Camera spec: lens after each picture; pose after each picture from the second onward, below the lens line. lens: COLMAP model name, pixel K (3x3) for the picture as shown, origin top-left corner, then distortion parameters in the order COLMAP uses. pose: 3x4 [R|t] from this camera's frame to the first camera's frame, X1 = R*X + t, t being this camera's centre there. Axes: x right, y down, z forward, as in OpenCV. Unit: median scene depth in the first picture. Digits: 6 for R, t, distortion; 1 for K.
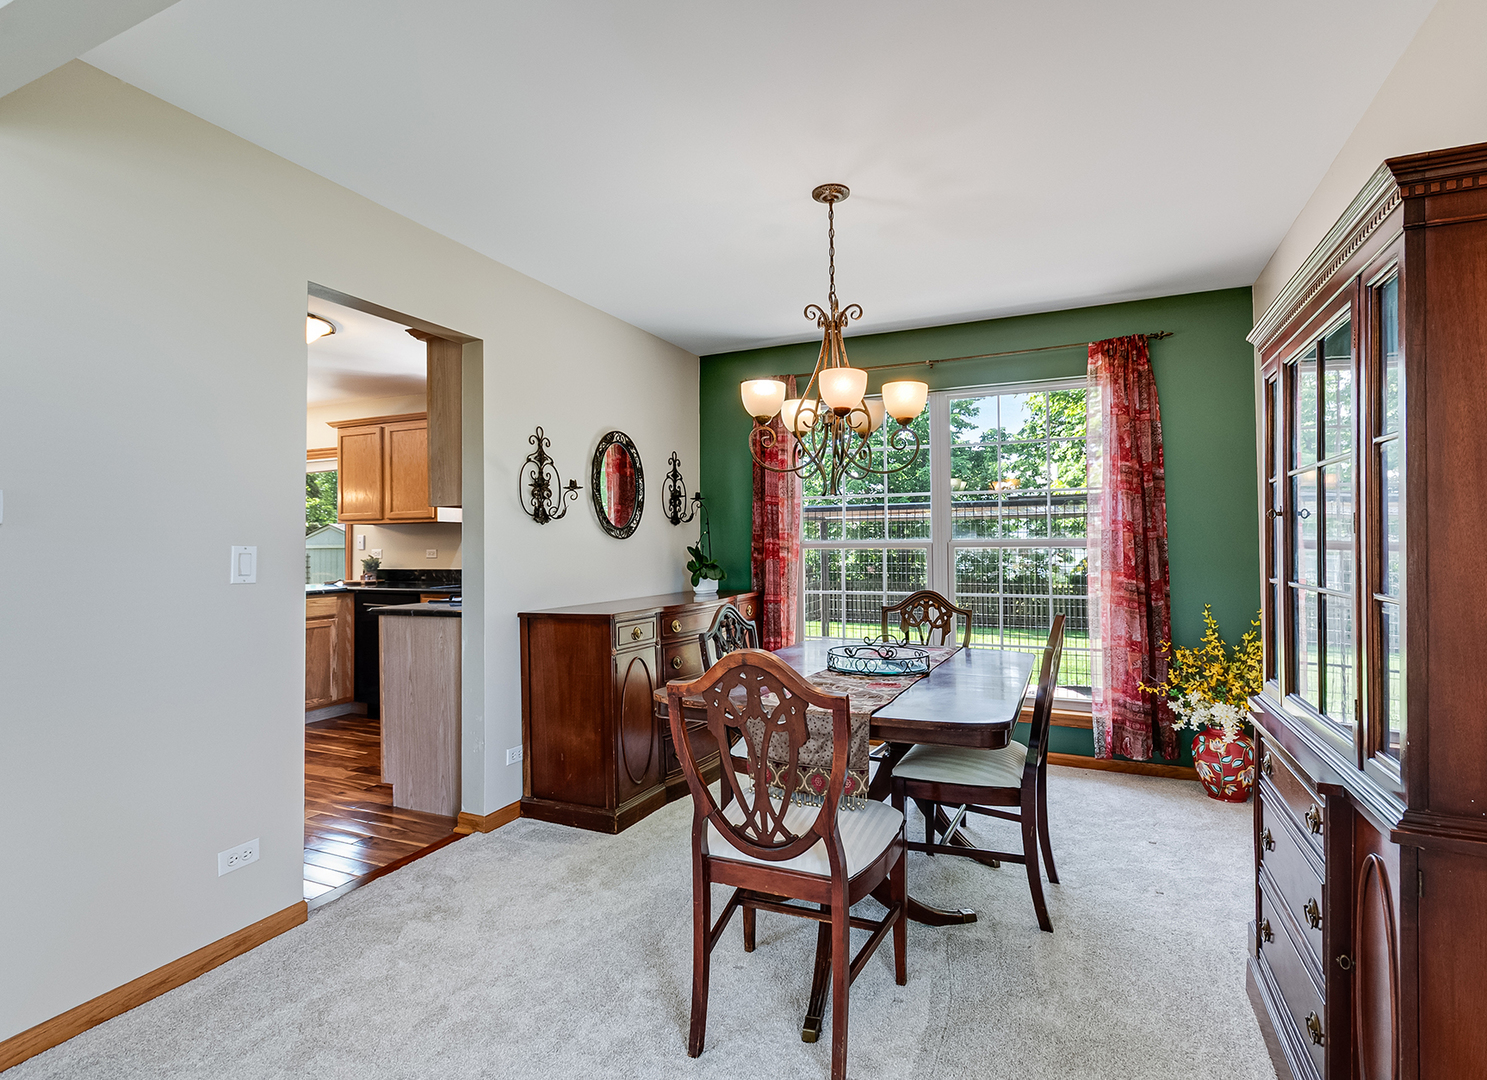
lens RADIAL K [[709.6, 0, 751.8], [0, 709.6, 536.6], [0, 0, 1]] dist [0.001196, 0.000372]
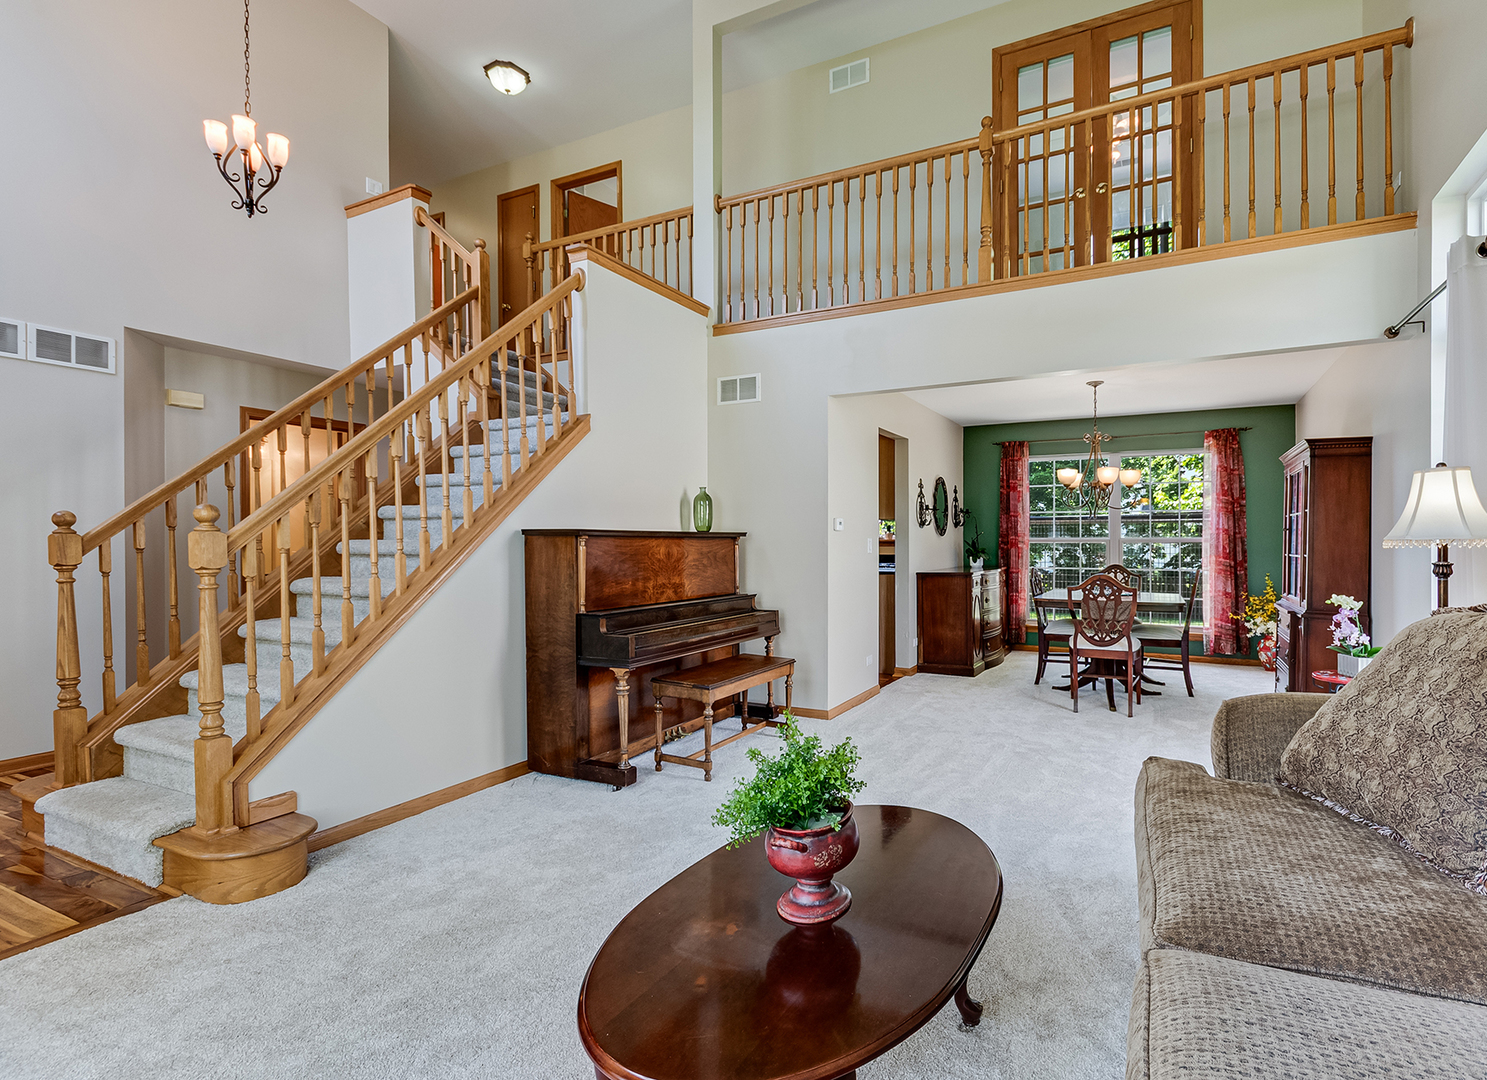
lens RADIAL K [[709.6, 0, 802.4], [0, 709.6, 549.0], [0, 0, 1]] dist [0.001196, 0.000372]
pose [[0.999327, 0.008030, -0.035791, -0.522282], [-0.007191, 0.999698, 0.023519, -0.004014], [0.035969, -0.023246, 0.999083, -0.920453]]
